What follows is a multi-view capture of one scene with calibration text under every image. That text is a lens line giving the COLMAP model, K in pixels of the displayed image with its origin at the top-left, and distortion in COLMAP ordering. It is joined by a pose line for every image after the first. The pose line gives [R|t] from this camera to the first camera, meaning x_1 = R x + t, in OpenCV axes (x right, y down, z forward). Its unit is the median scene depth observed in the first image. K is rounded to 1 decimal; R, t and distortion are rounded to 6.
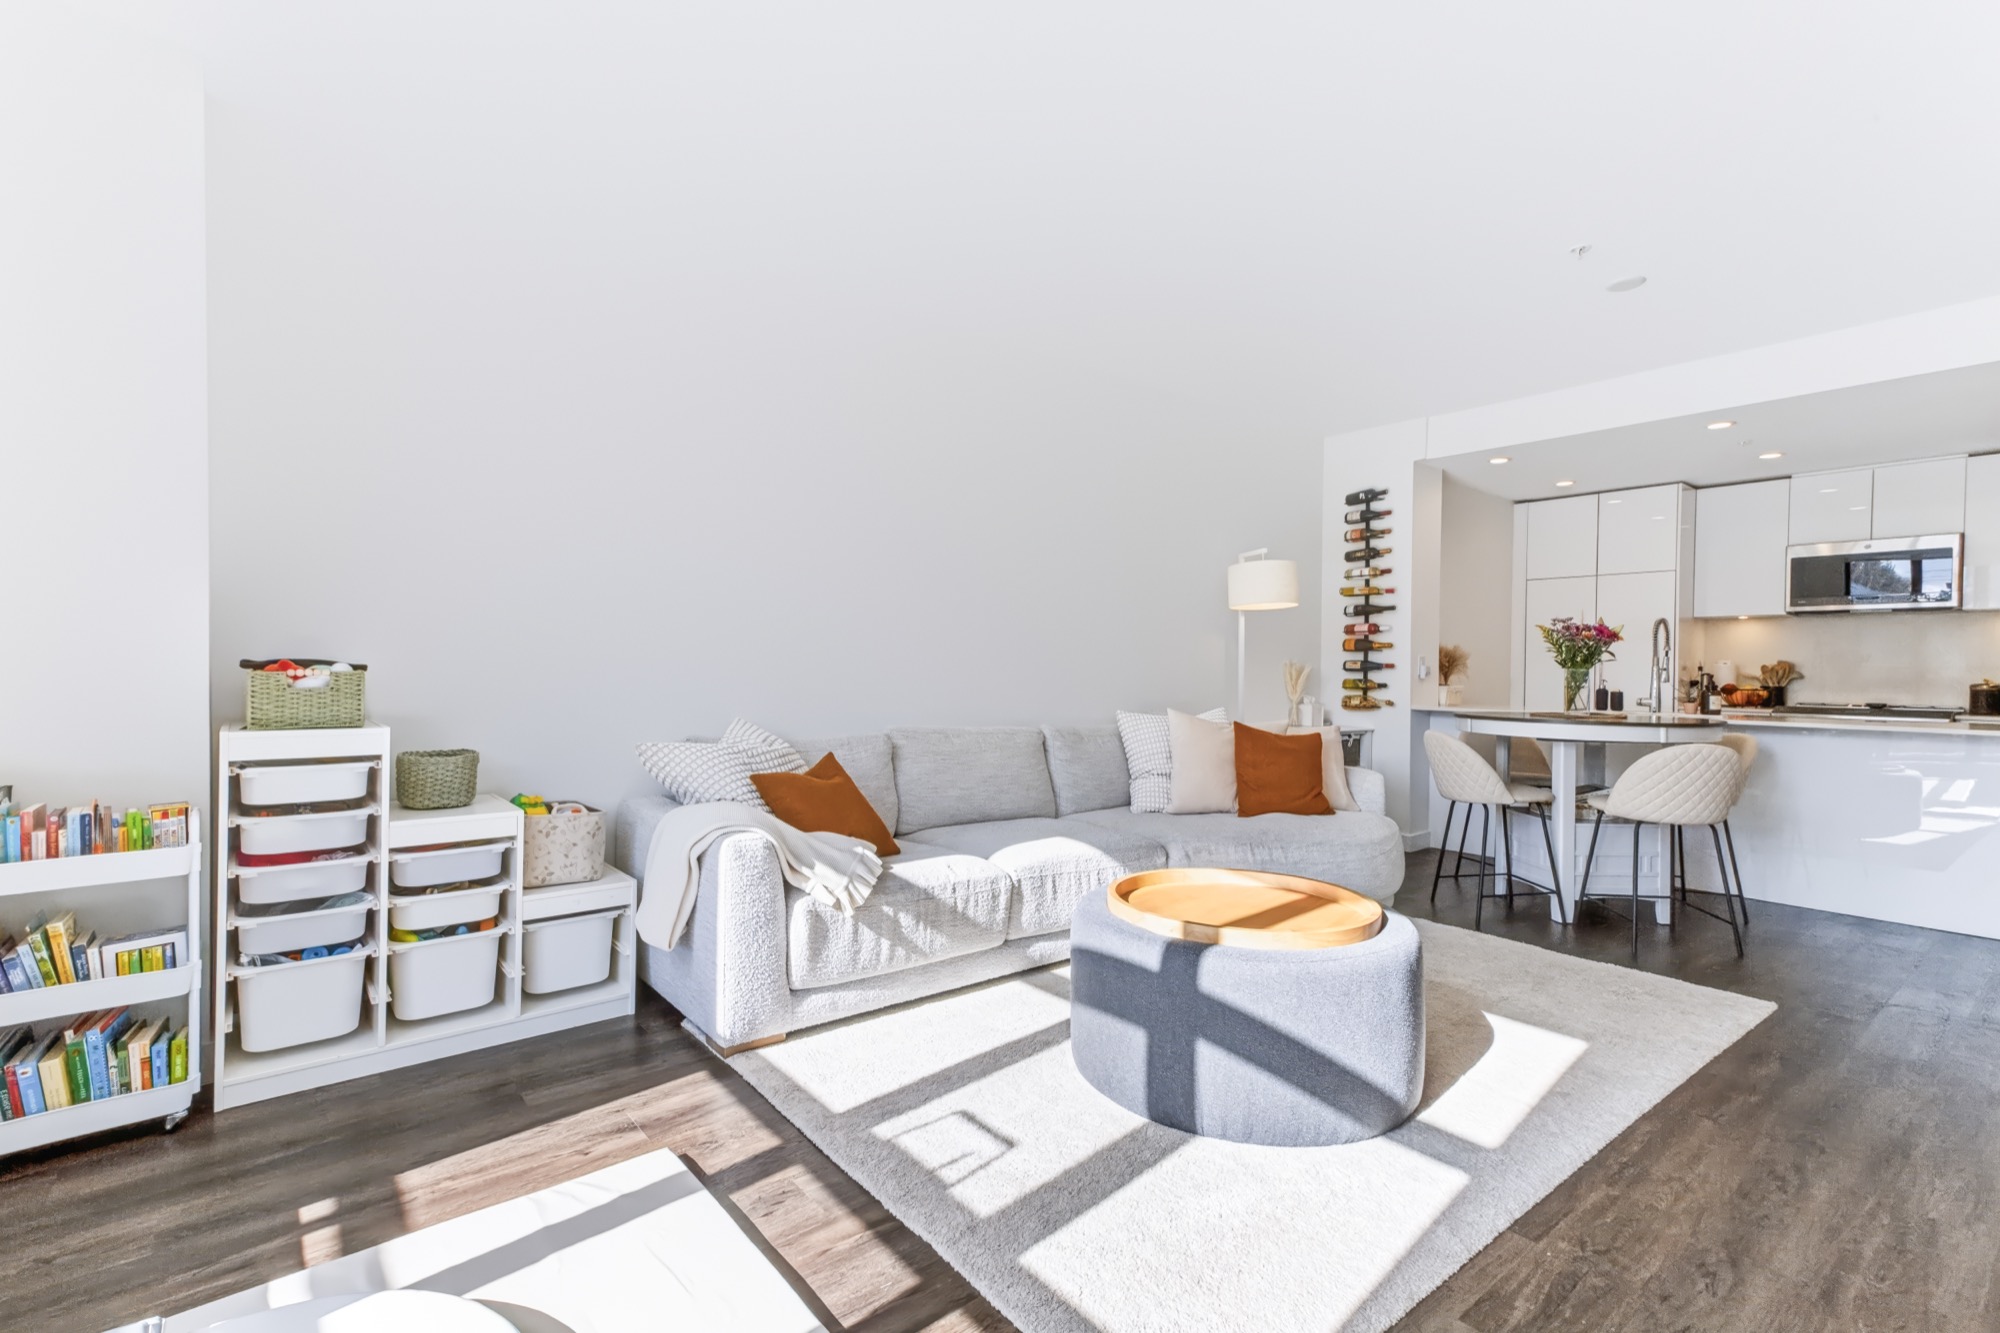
lens RADIAL K [[912.9, 0, 1001.8], [0, 912.9, 673.7], [0, 0, 1]] dist [0.030858, 0.000496]
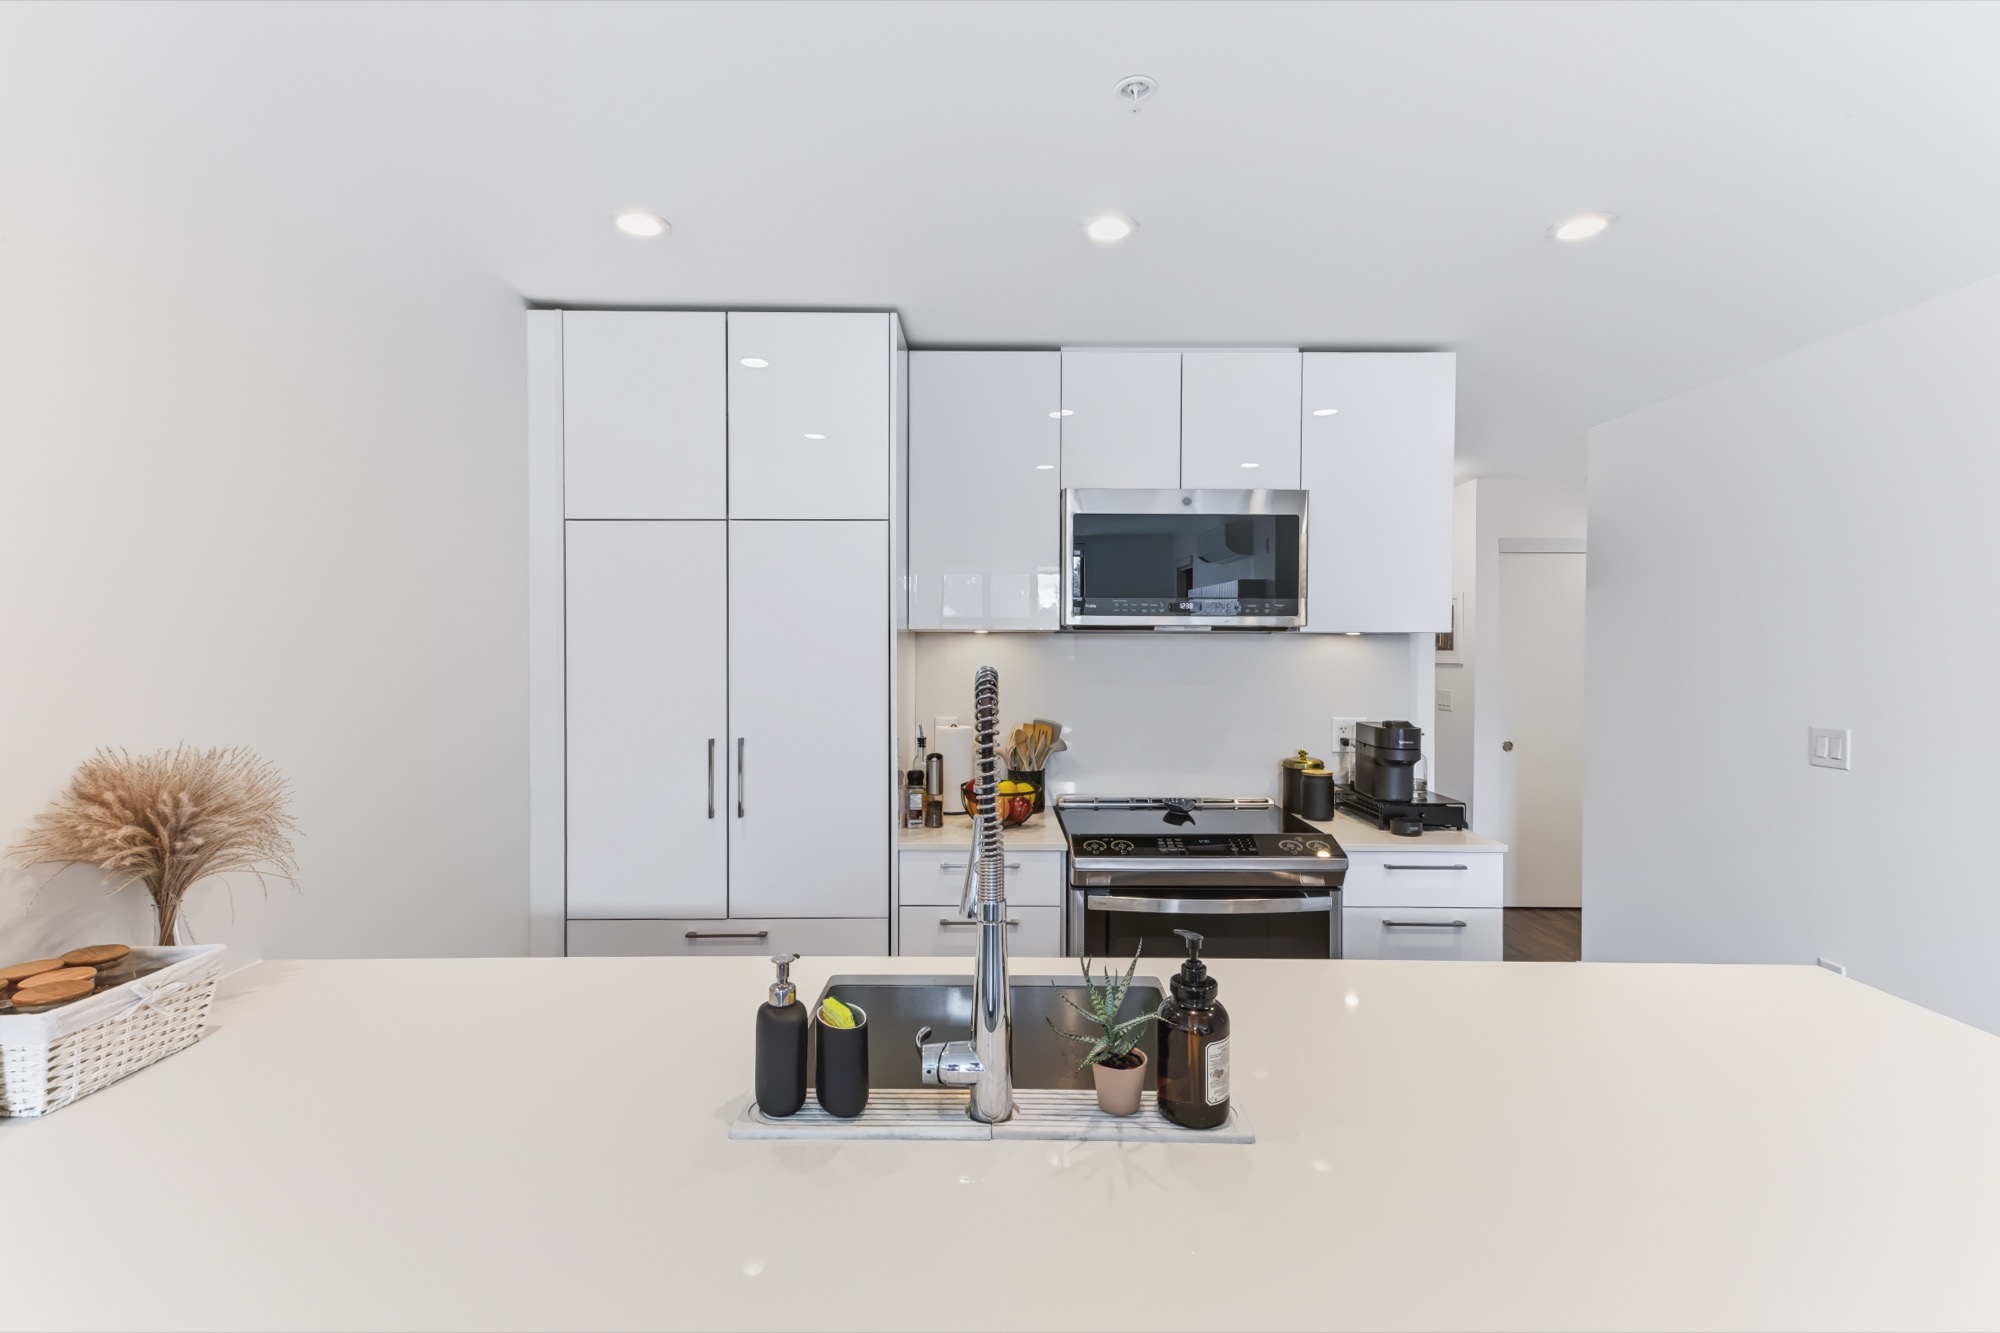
lens RADIAL K [[874.8, 0, 998.7], [0, 874.8, 652.6], [0, 0, 1]] dist [-0.000090, 0.000052]
pose [[0.636517, -0.019869, 0.771006, 0.481448], [0.009155, 0.999792, 0.018207, -0.061922], [-0.771208, -0.004531, 0.636567, 0.754787]]
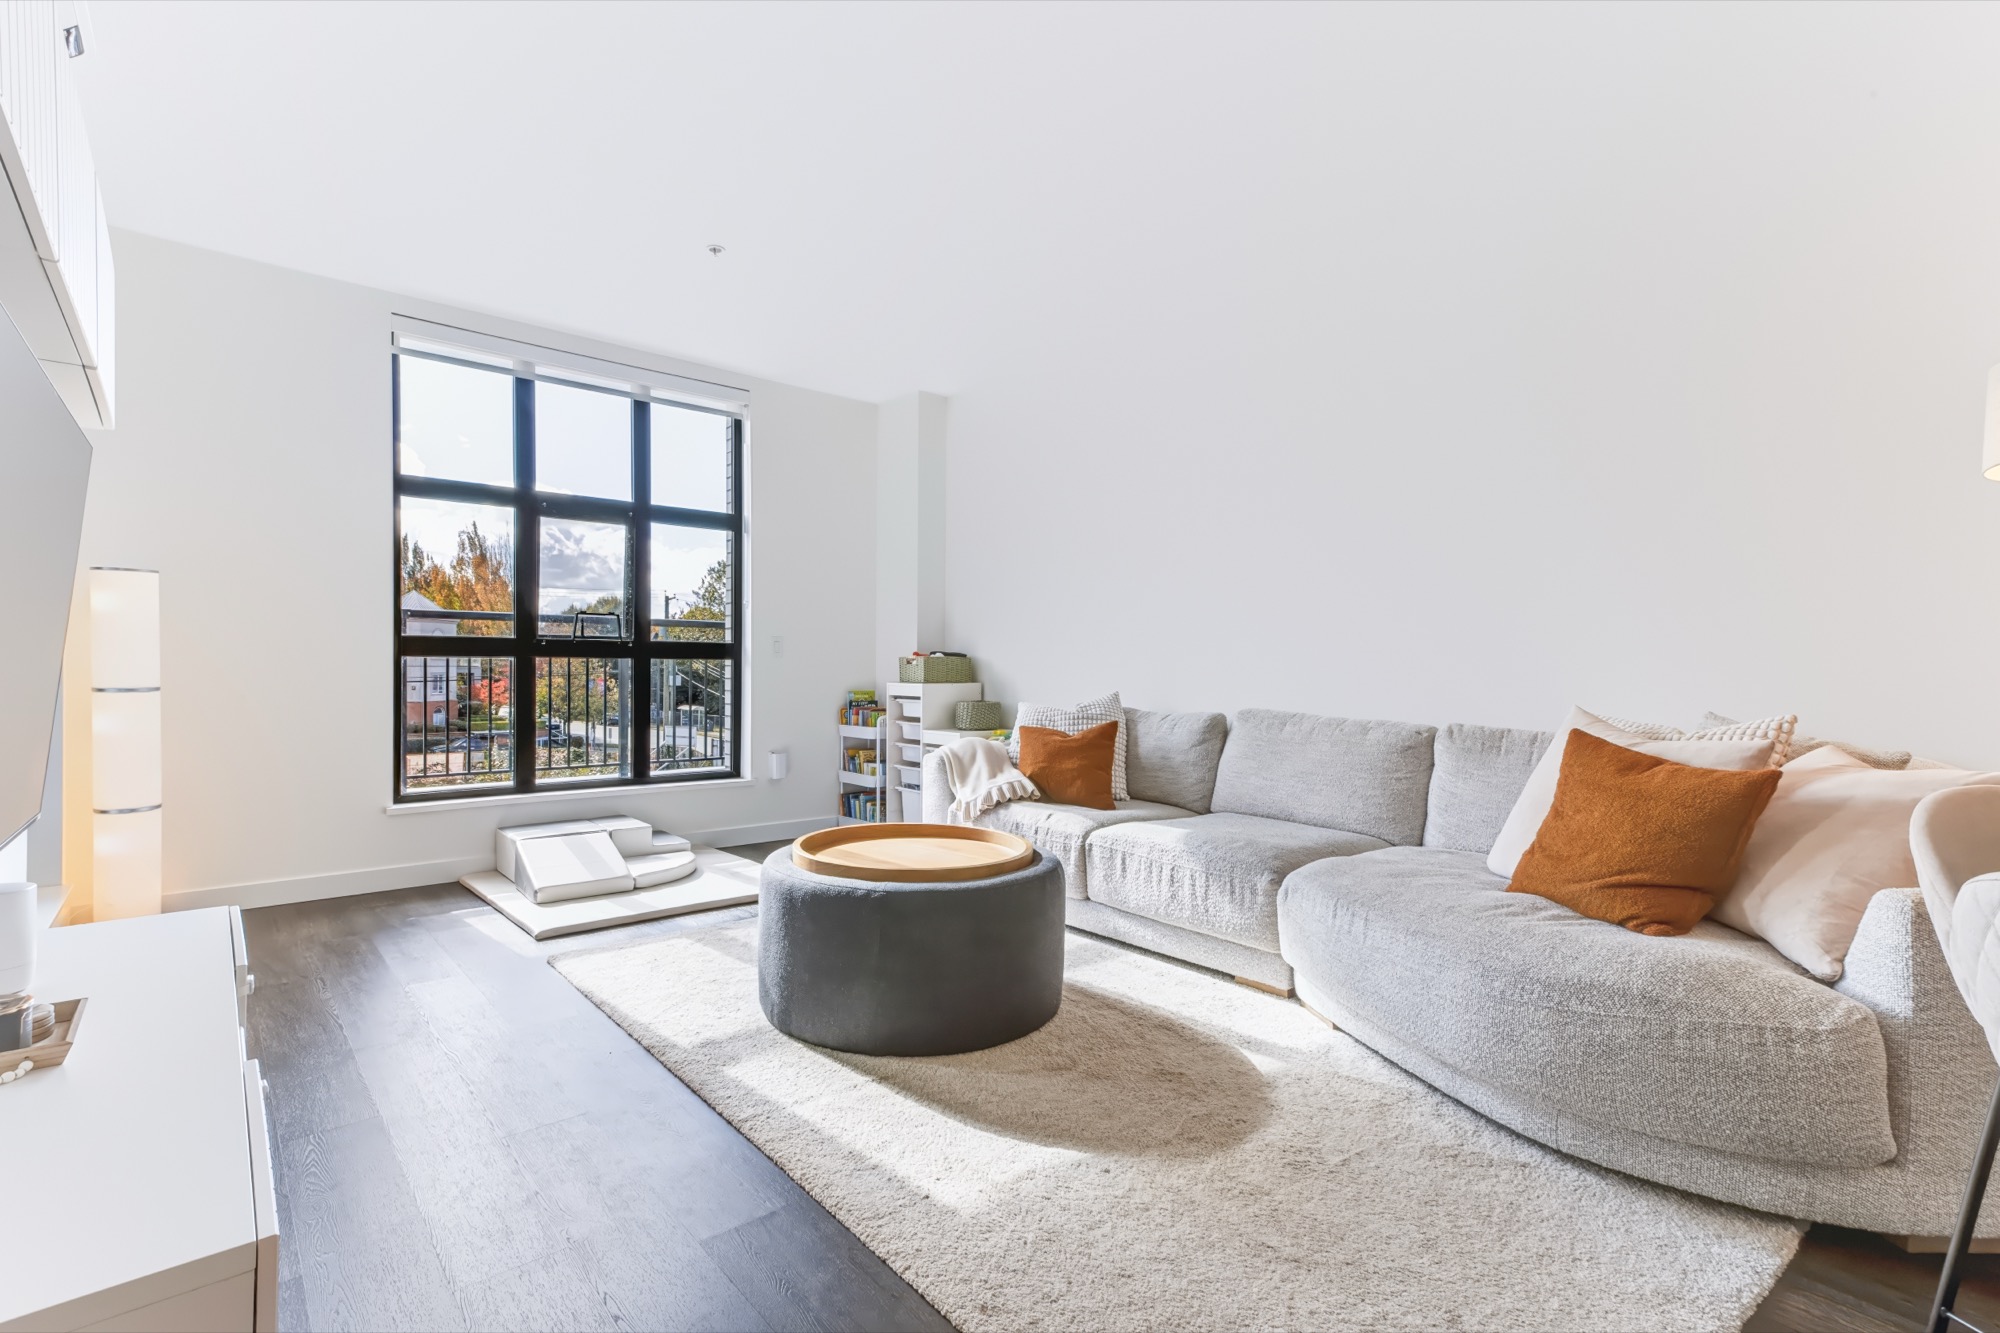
lens RADIAL K [[926.9, 0, 951.1], [0, 926.9, 667.7], [0, 0, 1]] dist [0.029639, -0.000187]
pose [[-0.005978, -0.014673, -0.999874, 0.602516], [-0.017966, 0.999733, -0.014564, 0.023180], [0.999821, 0.017876, -0.006240, 0.466666]]
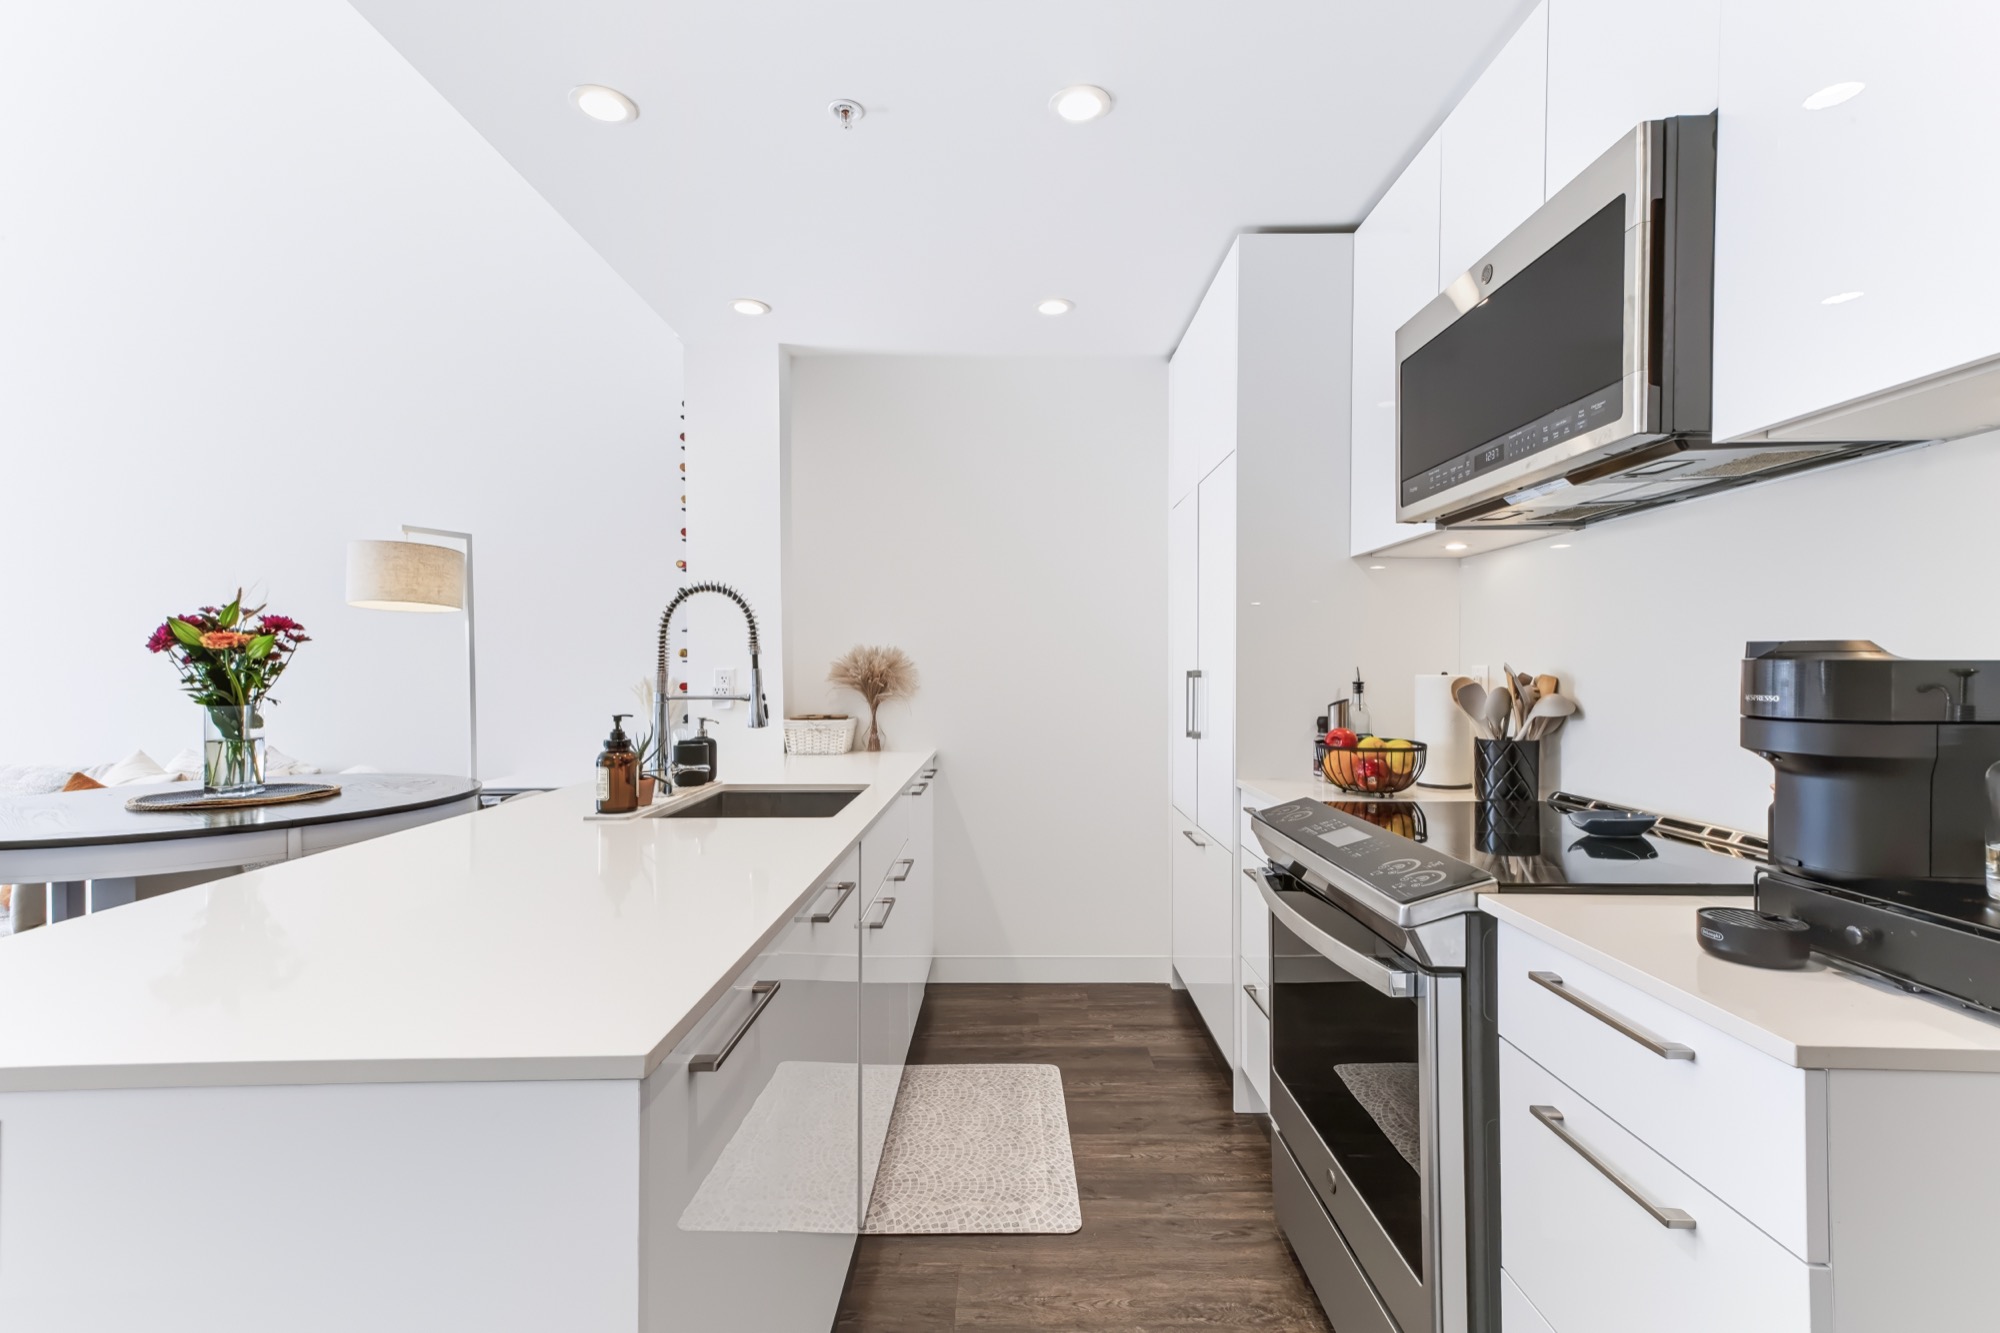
lens RADIAL K [[896.4, 0, 1000.0], [0, 896.4, 666.5], [0, 0, 1]] dist [0.026722, -0.000042]
pose [[0.767316, -0.017186, -0.641038, 0.954710], [0.009408, 0.999835, -0.015545, -0.010446], [0.641200, 0.005897, 0.767351, 0.666154]]
